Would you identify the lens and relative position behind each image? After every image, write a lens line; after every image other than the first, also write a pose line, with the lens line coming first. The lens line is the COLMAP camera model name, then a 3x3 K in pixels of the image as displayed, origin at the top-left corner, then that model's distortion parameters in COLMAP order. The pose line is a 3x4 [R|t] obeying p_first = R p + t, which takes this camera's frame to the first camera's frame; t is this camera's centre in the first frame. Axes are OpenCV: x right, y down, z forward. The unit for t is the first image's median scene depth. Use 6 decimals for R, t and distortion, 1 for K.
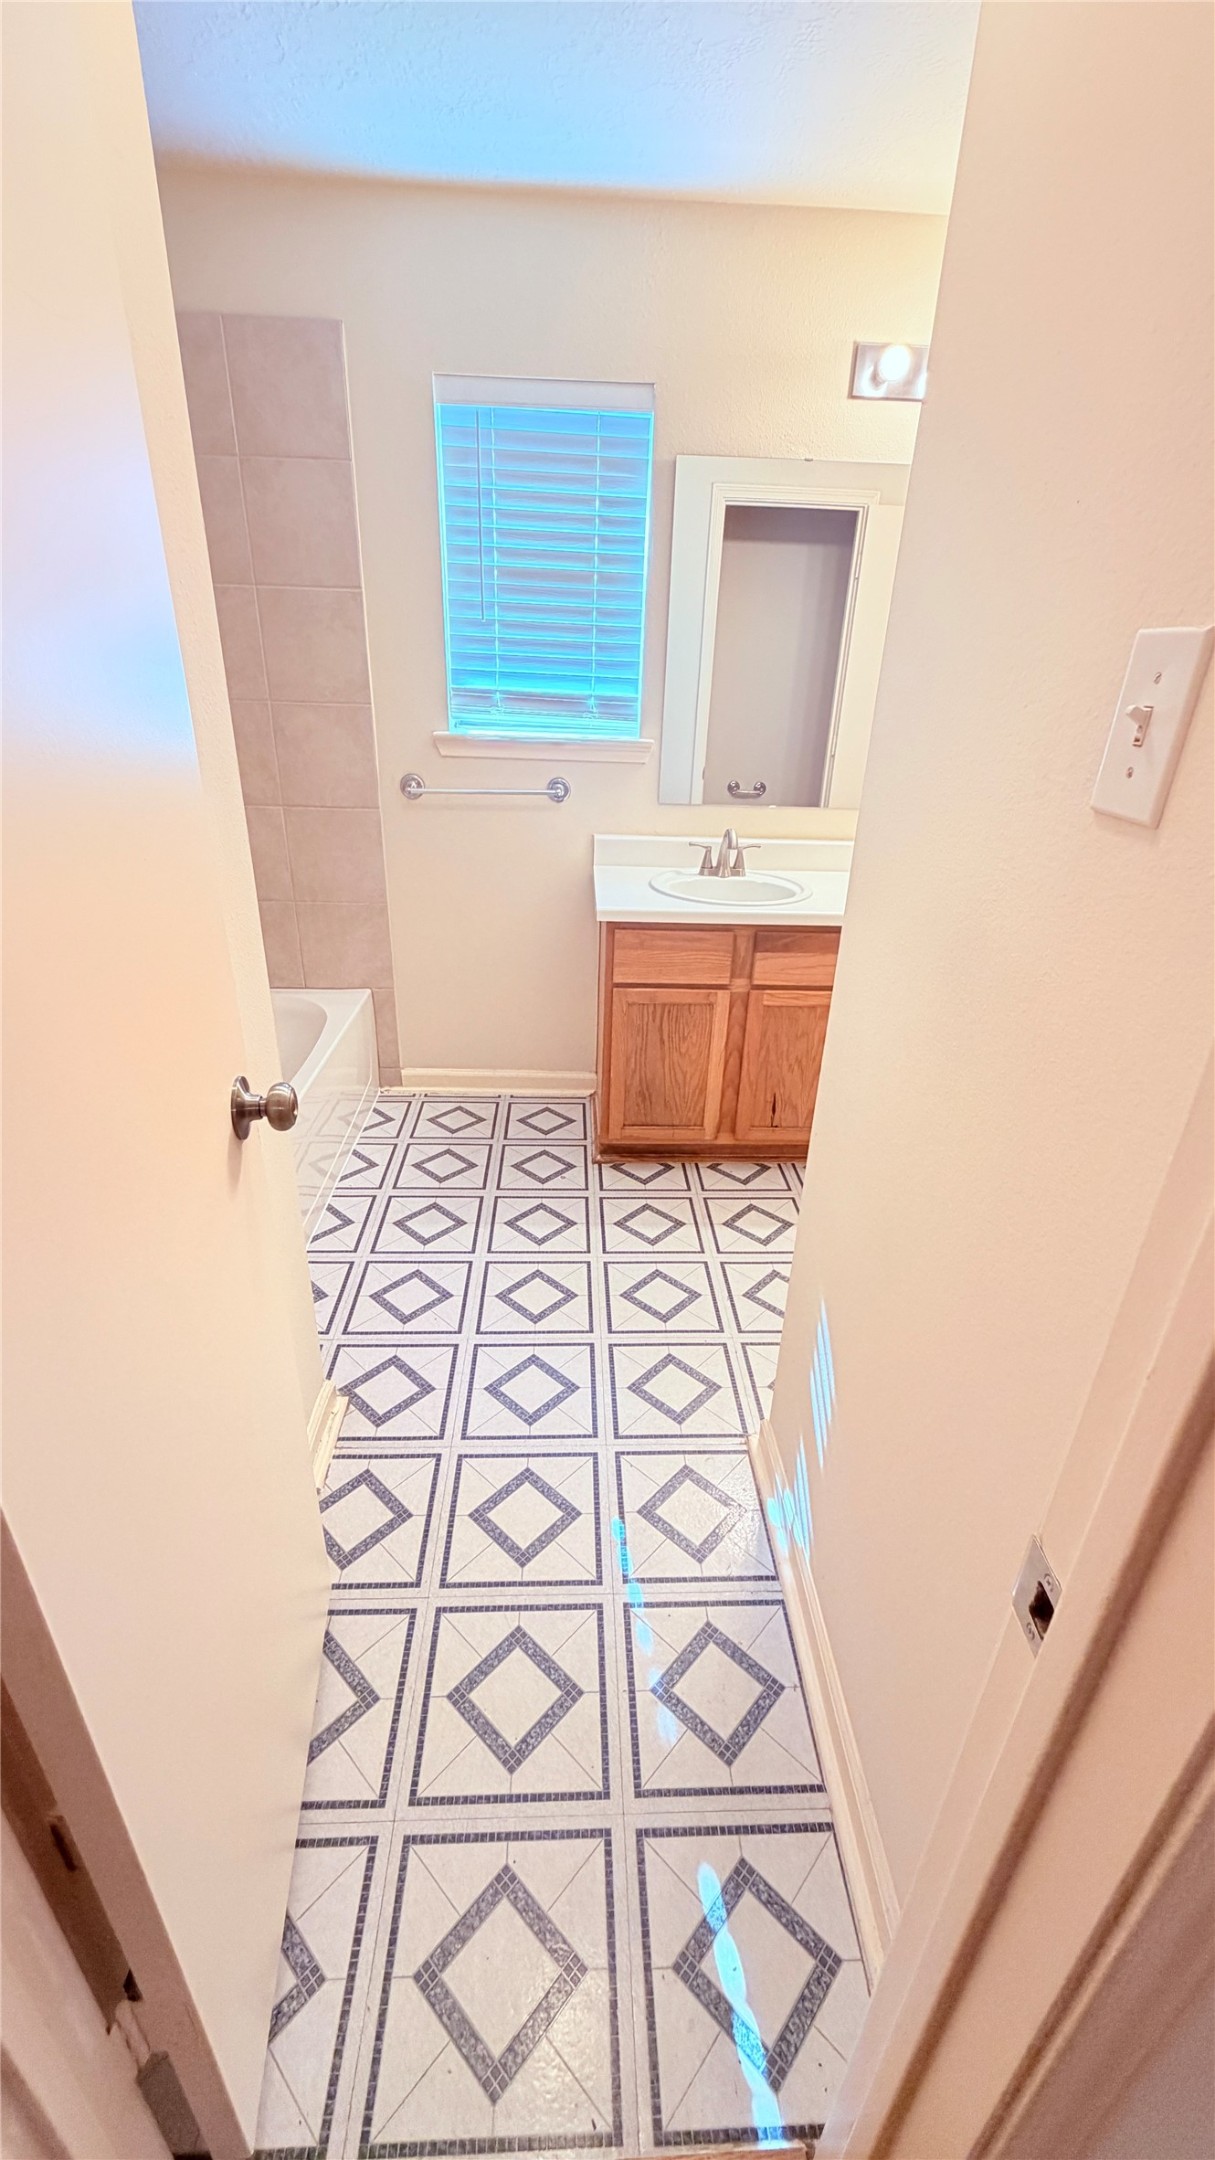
lens RADIAL K [[865.5, 0, 607.5], [0, 865.5, 1080.0], [0, 0, 1]] dist [0.001706, 0.000203]
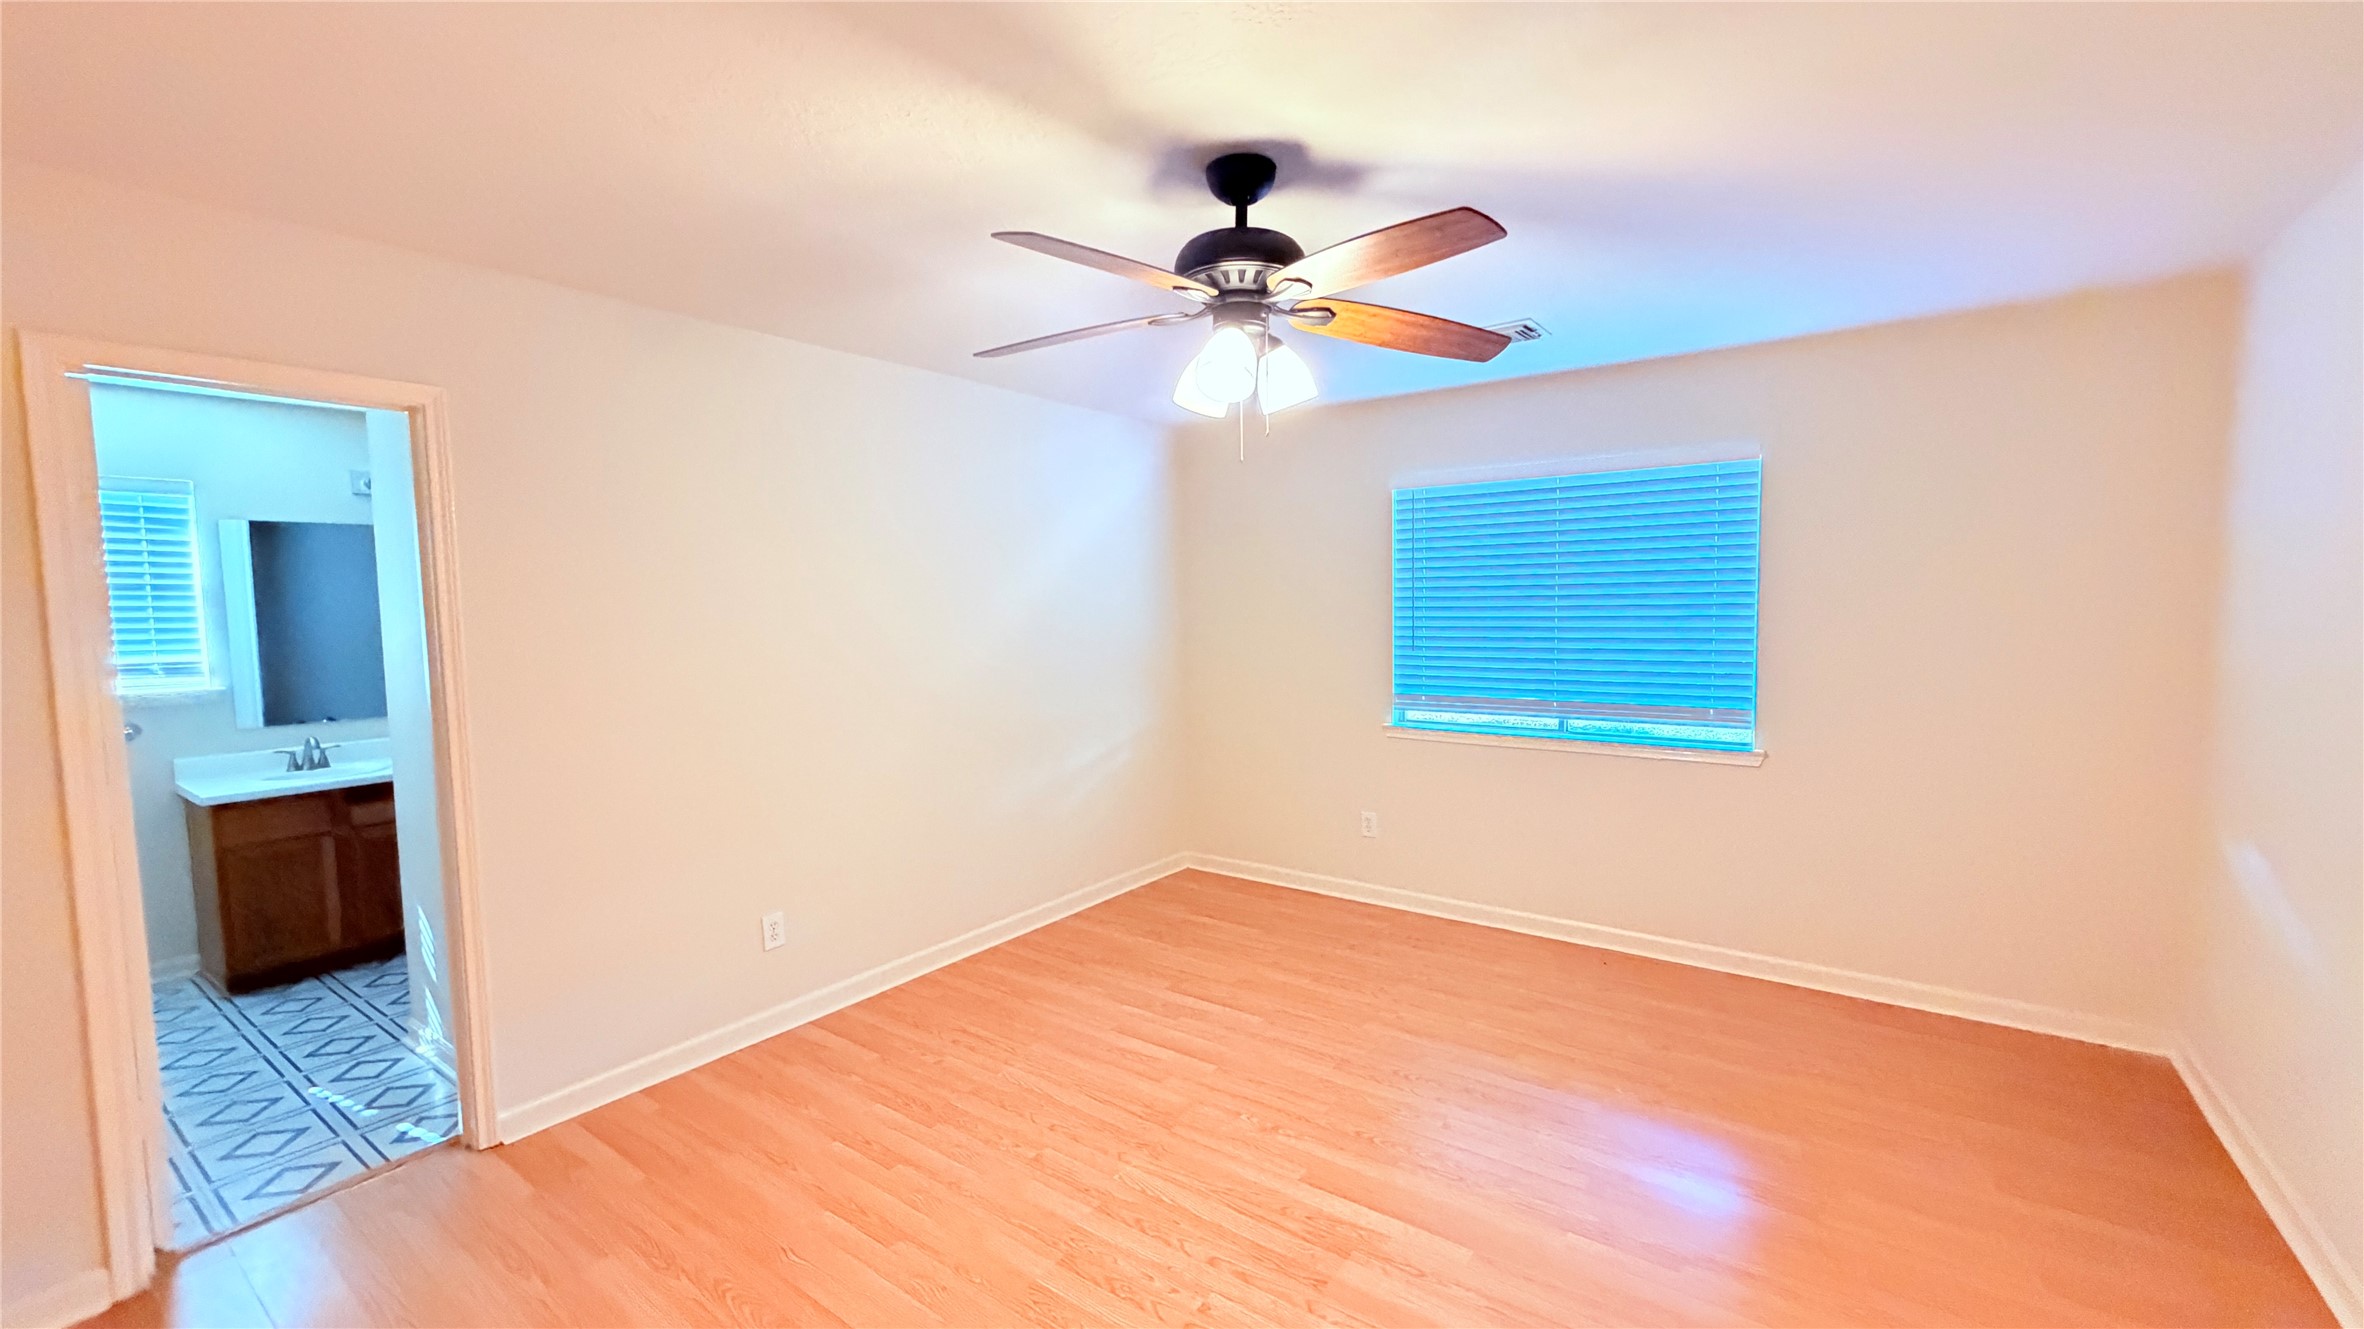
lens RADIAL K [[972.1, 0, 1173.2], [0, 972.1, 676.8], [0, 0, 1]] dist [-0.000614, -0.000111]
pose [[0.627291, -0.098731, 0.772501, -0.204674], [0.375295, 0.907480, -0.188767, 0.480868], [-0.682393, 0.408328, 0.606307, -1.045484]]
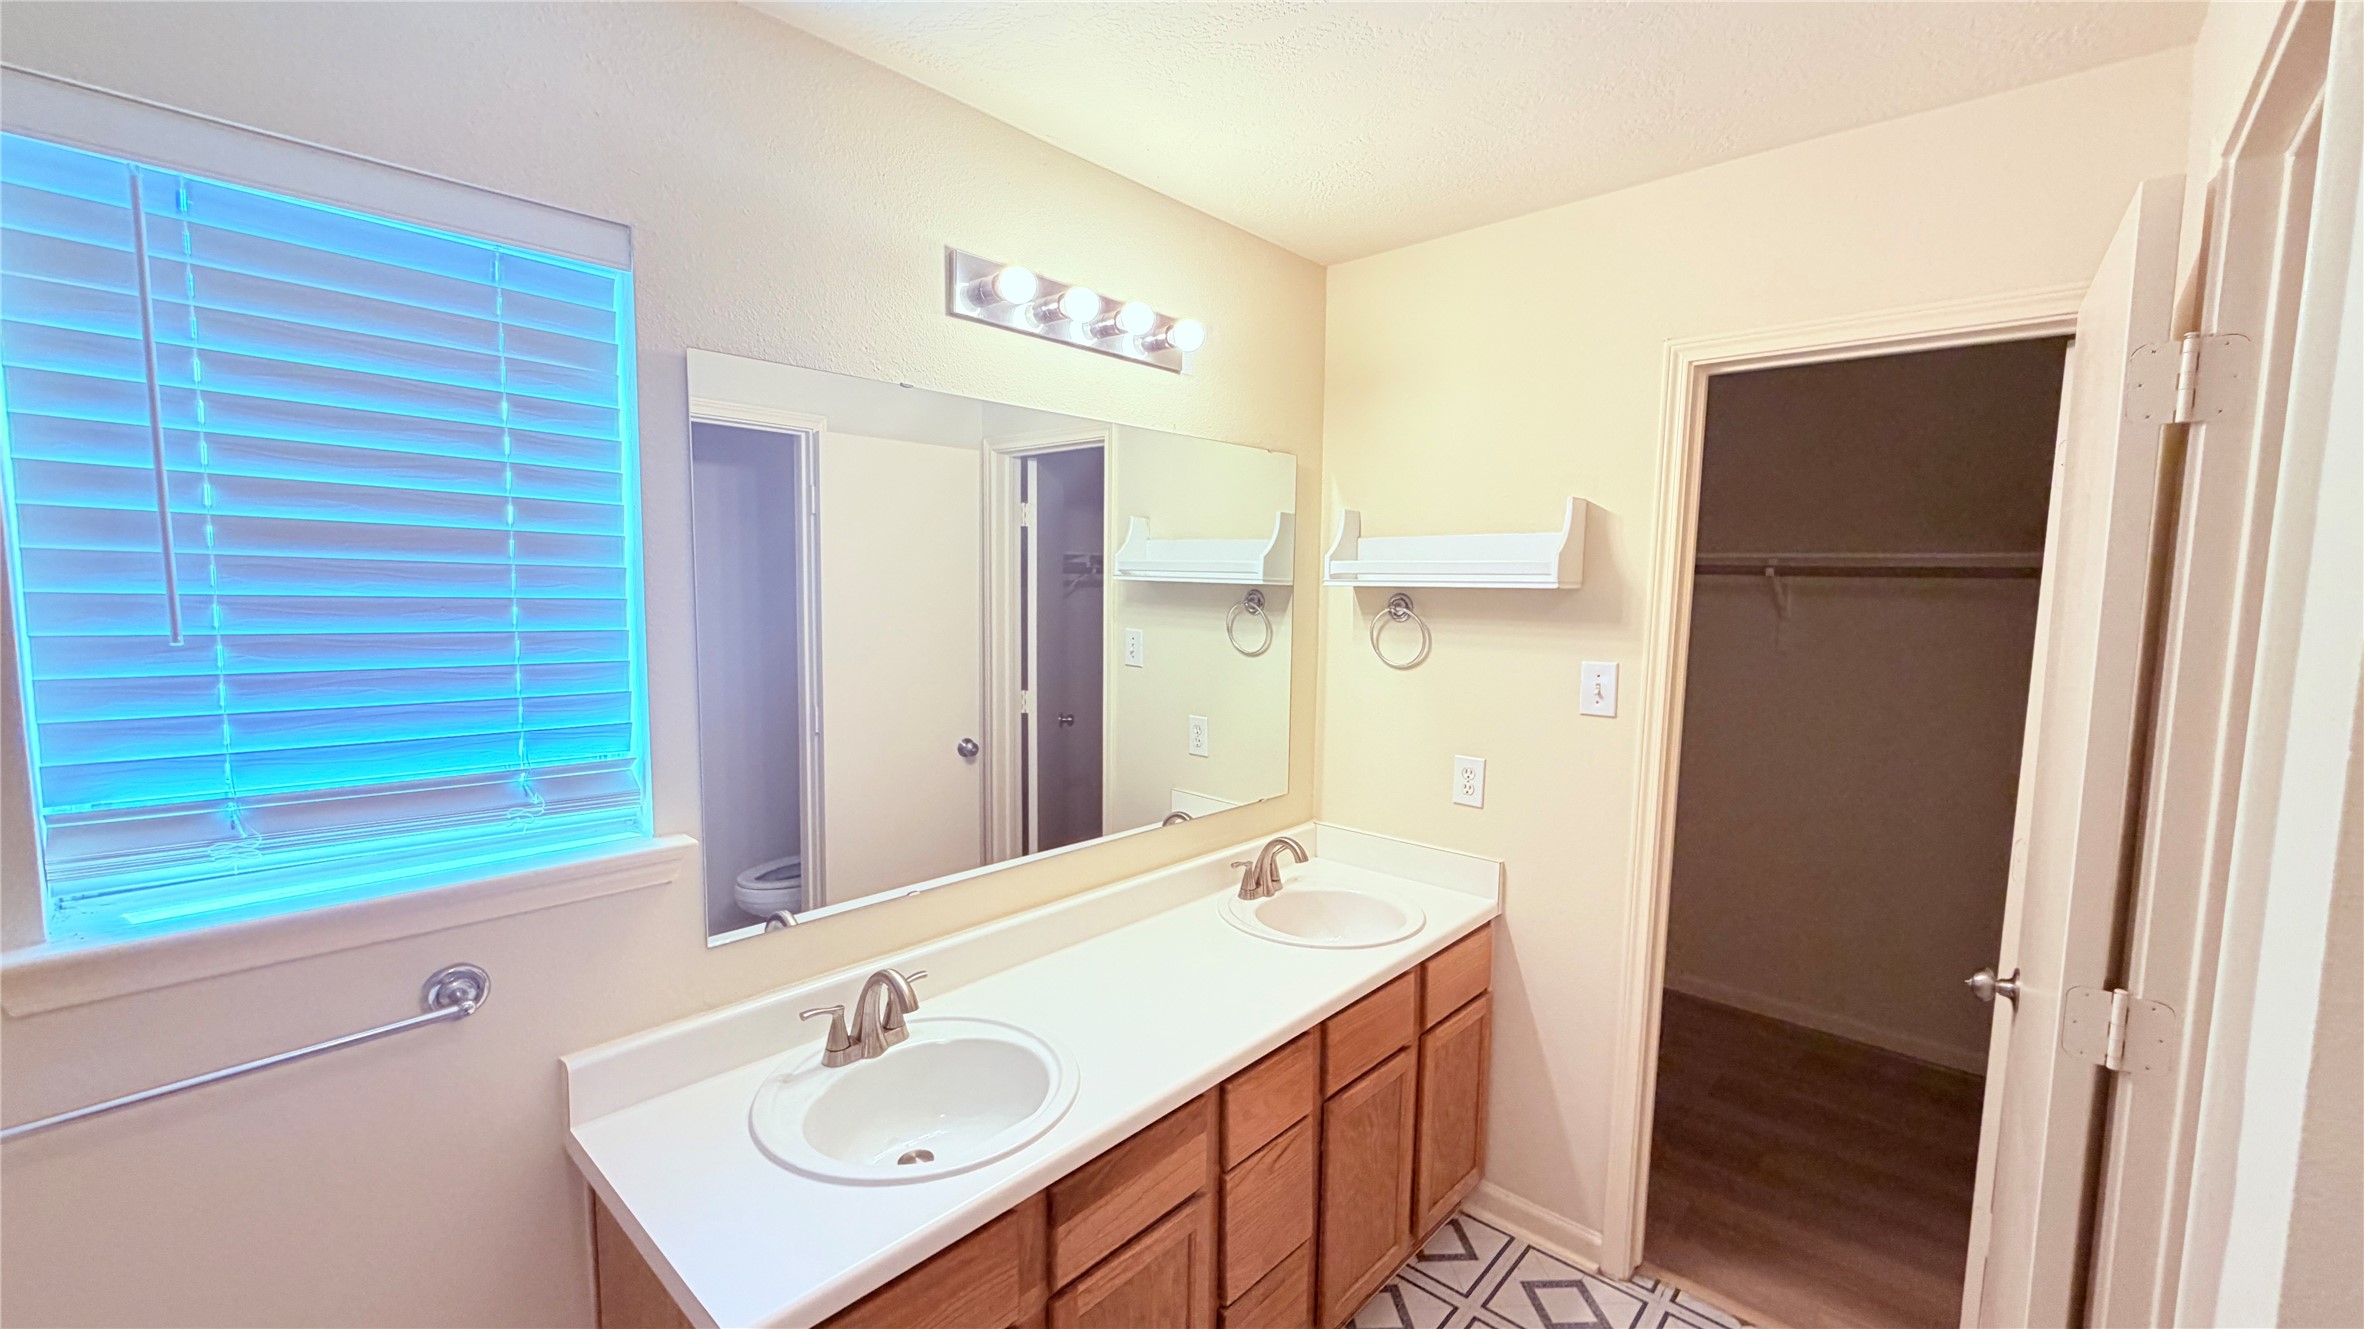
lens RADIAL K [[947.2, 0, 1172.7], [0, 947.2, 665.2], [0, 0, 1]] dist [0.001706, 0.000203]
pose [[0.695710, -0.087038, 0.713031, -0.136880], [0.311737, 0.930868, -0.190535, -0.306444], [-0.647154, 0.354835, 0.674747, 0.441215]]
